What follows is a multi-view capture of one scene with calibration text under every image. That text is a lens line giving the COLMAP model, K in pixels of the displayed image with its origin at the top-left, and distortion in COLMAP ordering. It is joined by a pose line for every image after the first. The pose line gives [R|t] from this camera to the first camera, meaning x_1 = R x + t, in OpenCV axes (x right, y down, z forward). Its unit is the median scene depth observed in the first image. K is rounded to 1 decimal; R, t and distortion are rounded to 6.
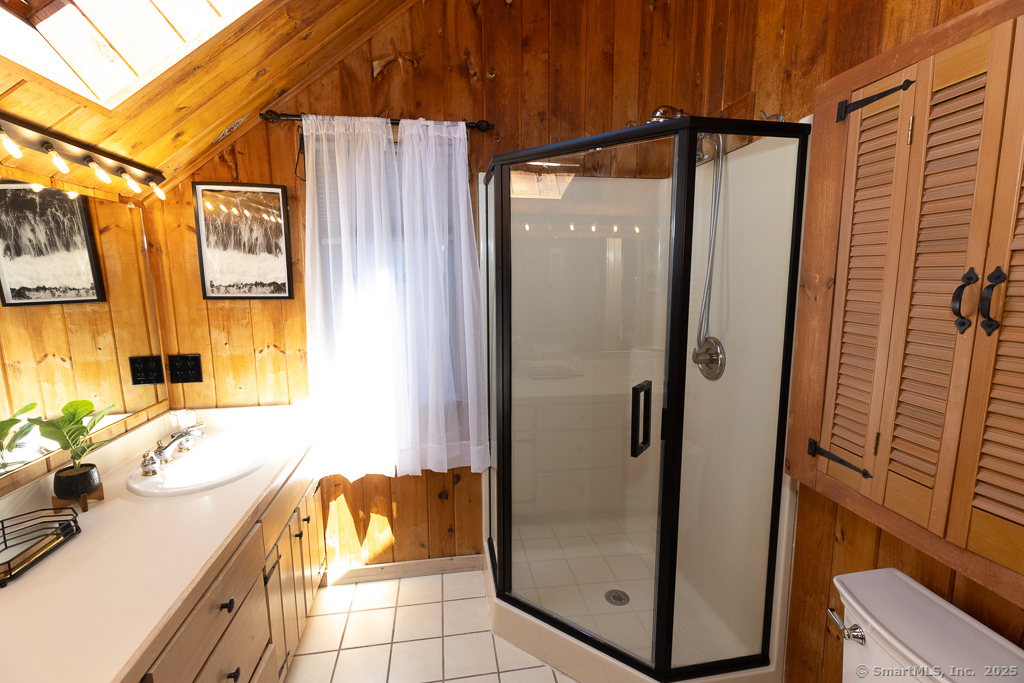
lens RADIAL K [[466.3, 0, 506.6], [0, 466.3, 342.8], [0, 0, 1]] dist [0.004007, 0.000776]
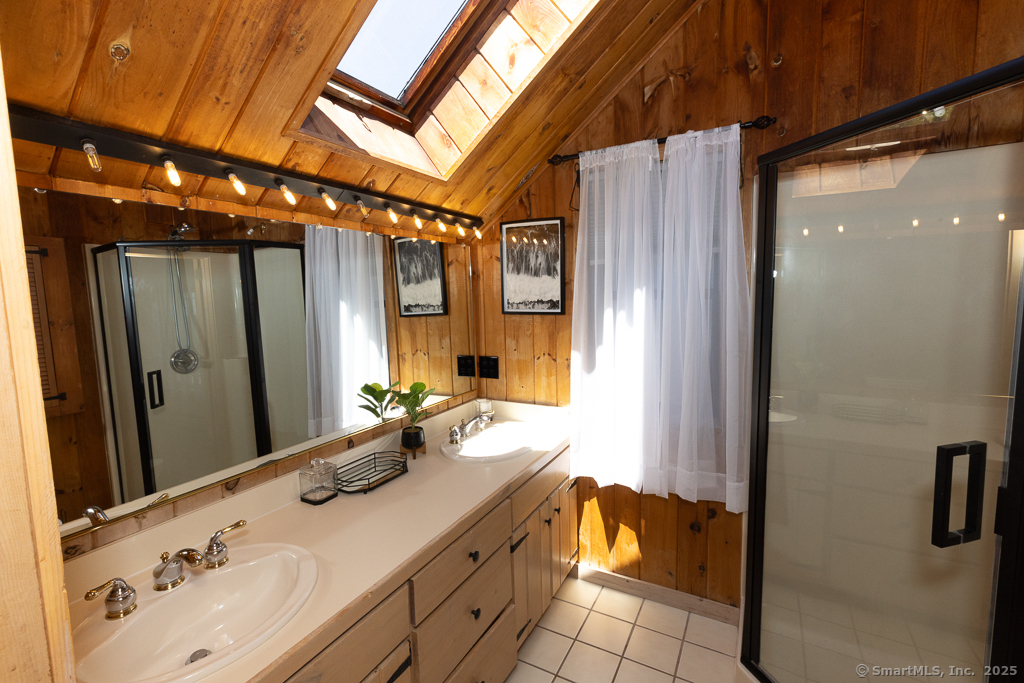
lens RADIAL K [[466.3, 0, 506.6], [0, 466.3, 342.8], [0, 0, 1]] dist [0.004007, 0.000776]
pose [[0.777319, 0.051263, -0.627015, 0.156501], [-0.070701, 0.997479, -0.006099, -0.007880], [0.625122, 0.049071, 0.778983, 0.026192]]
